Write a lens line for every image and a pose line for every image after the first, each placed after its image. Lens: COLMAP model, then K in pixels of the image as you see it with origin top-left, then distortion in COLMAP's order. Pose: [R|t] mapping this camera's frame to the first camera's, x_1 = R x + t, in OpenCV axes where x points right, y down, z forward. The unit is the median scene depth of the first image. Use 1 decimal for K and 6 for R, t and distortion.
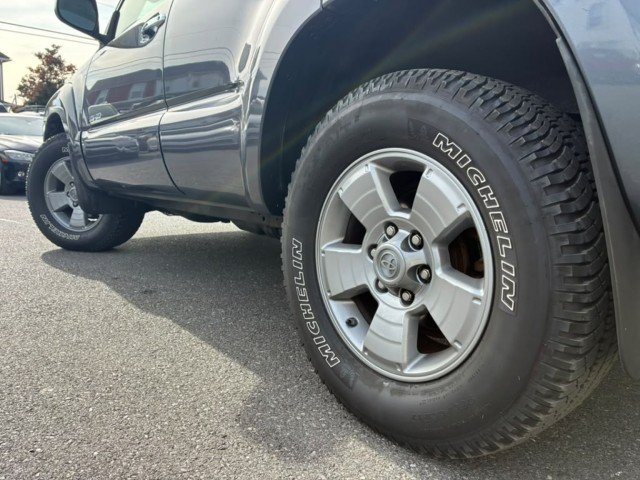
lens RADIAL K [[508.6, 0, 325.6], [0, 508.6, 241.2], [0, 0, 1]] dist [0.065233, -0.083318]
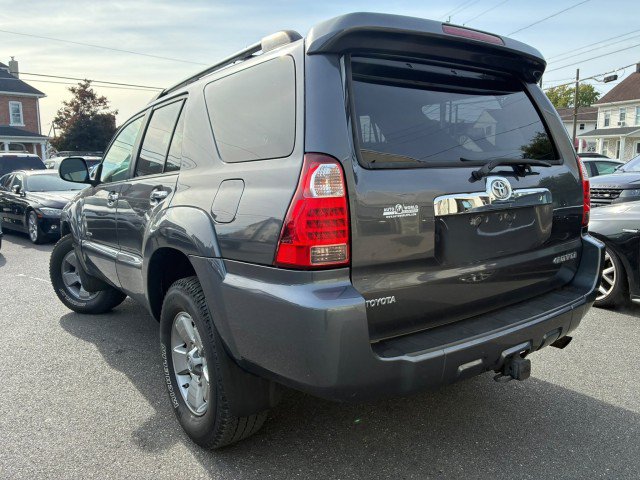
lens RADIAL K [[508.6, 0, 319.7], [0, 508.6, 239.7], [0, 0, 1]] dist [0.065233, -0.083318]
pose [[0.996974, -0.036196, -0.068790, 0.107280], [0.034661, 0.999126, -0.023377, -0.052017], [0.069576, 0.020921, 0.997357, -0.149759]]
